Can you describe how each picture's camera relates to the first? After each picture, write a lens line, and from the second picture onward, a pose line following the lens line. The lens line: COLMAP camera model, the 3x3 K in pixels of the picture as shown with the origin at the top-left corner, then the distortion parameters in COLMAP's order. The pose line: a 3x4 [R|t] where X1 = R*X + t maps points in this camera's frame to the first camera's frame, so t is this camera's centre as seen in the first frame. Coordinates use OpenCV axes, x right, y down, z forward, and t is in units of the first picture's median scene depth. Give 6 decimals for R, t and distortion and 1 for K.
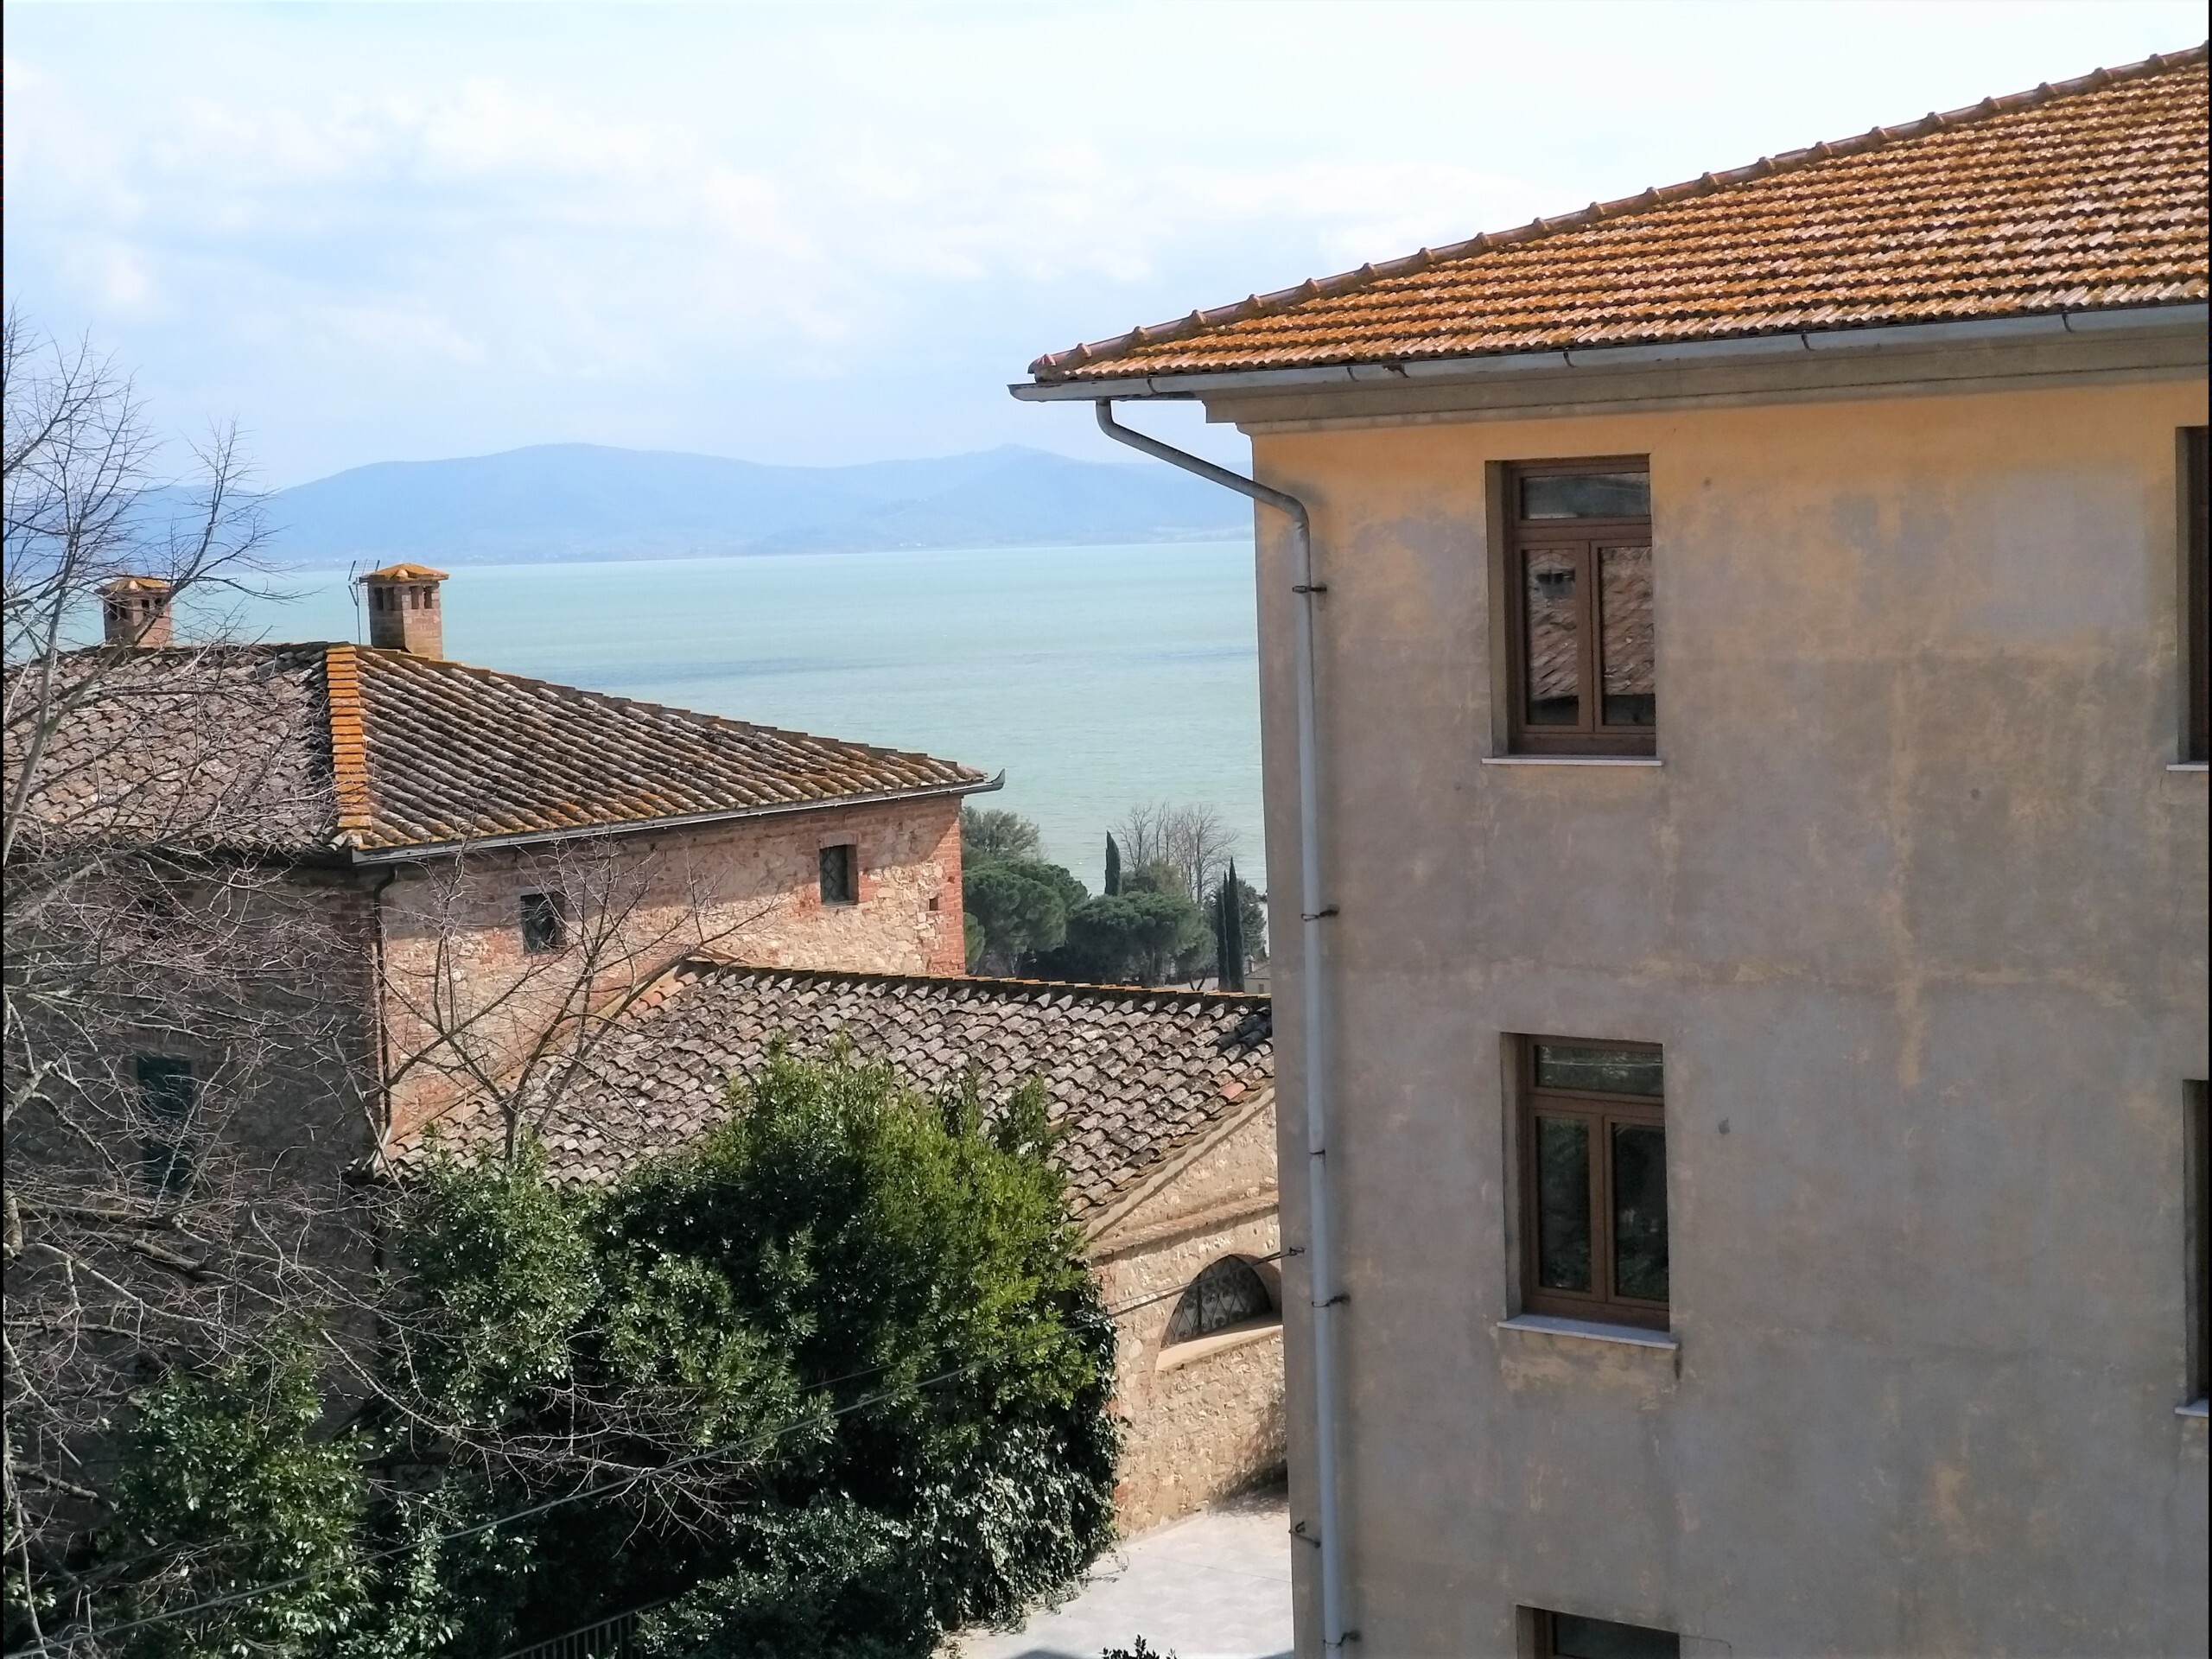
lens RADIAL K [[3357.4, 0, 1106.0], [0, 3357.4, 829.5], [0, 0, 1]] dist [0.036417, 0.131554]
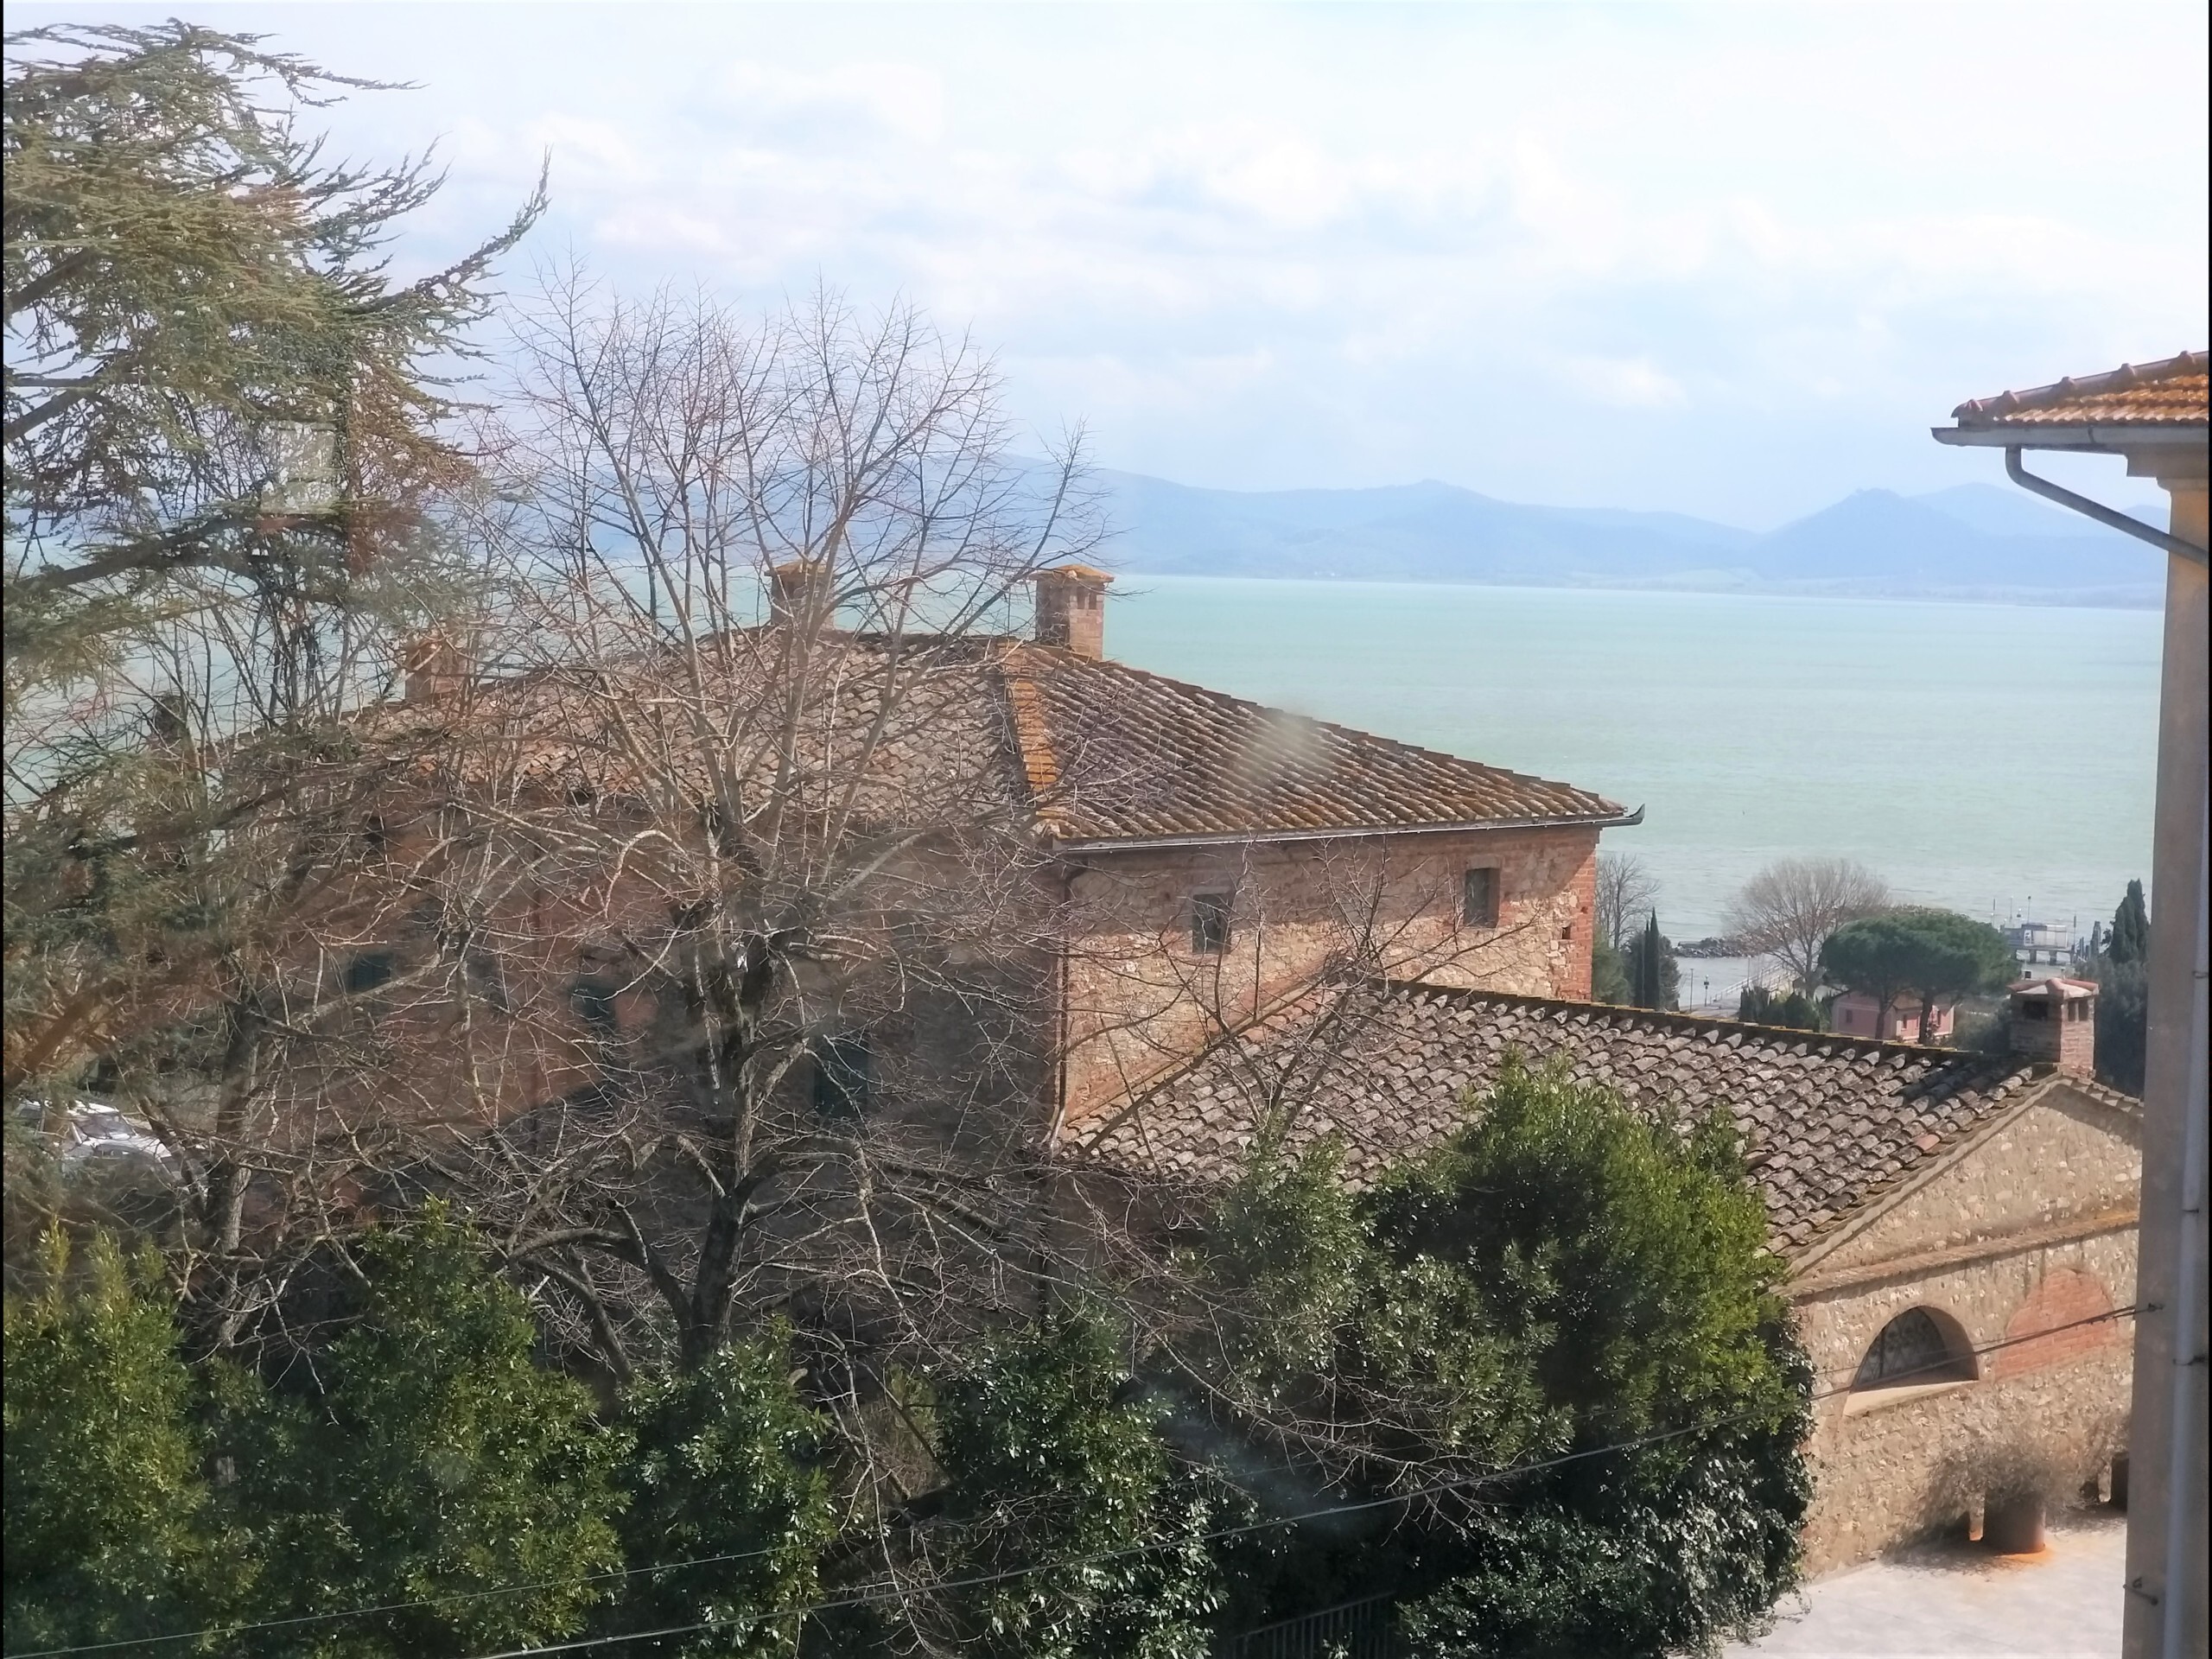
lens RADIAL K [[3376.0, 0, 1106.0], [0, 3376.0, 829.5], [0, 0, 1]] dist [0.134761, -0.198617]
pose [[0.992709, 0.070749, -0.097584, -0.110844], [-0.071599, 0.997420, -0.005241, 0.007879], [0.096961, 0.012190, 0.995214, -0.030346]]
